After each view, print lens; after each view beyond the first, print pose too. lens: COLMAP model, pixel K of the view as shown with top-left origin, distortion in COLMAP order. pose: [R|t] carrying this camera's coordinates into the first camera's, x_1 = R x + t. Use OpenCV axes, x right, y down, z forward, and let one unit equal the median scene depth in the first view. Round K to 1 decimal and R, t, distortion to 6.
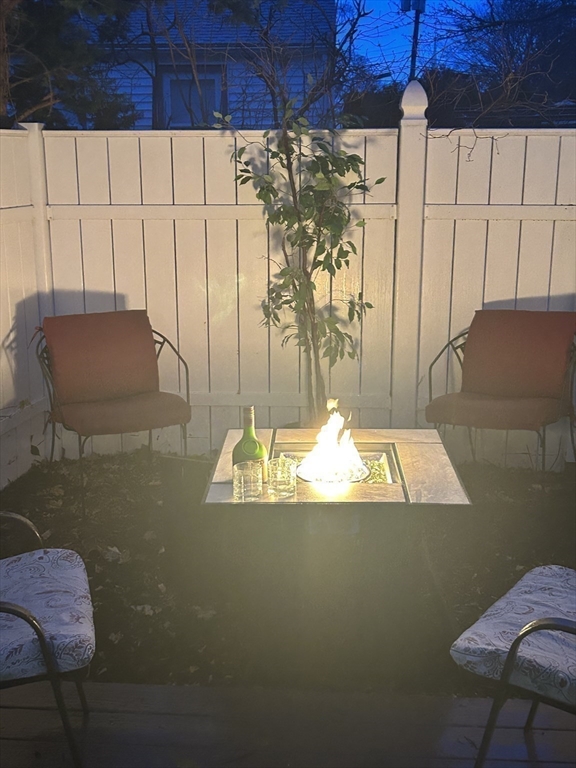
lens RADIAL K [[967.7, 0, 282.5], [0, 967.7, 384.5], [0, 0, 1]] dist [0.053401, 0.000000]
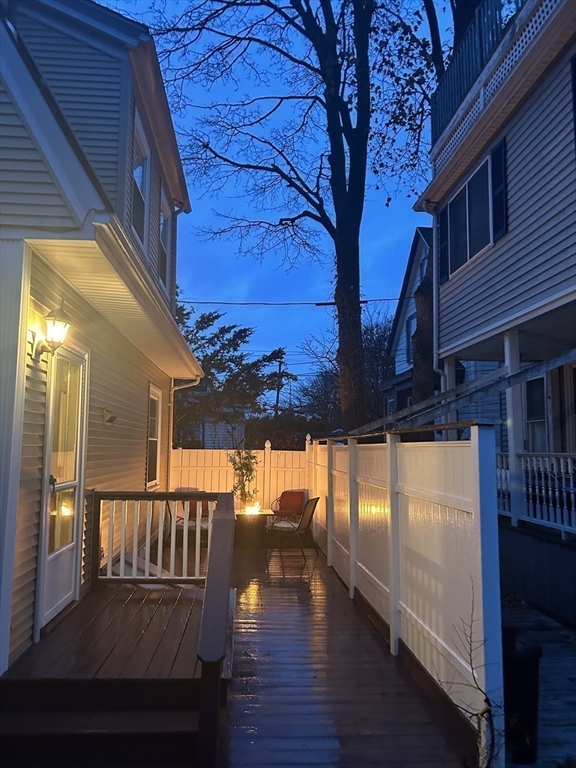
lens RADIAL K [[567.6, 0, 289.3], [0, 567.6, 381.7], [0, 0, 1]] dist [0.054053, -0.018514]
pose [[0.987347, 0.042763, 0.152700, -0.179979], [0.013498, 0.936794, -0.349622, 0.355831], [-0.157999, 0.347259, 0.924363, -1.541595]]
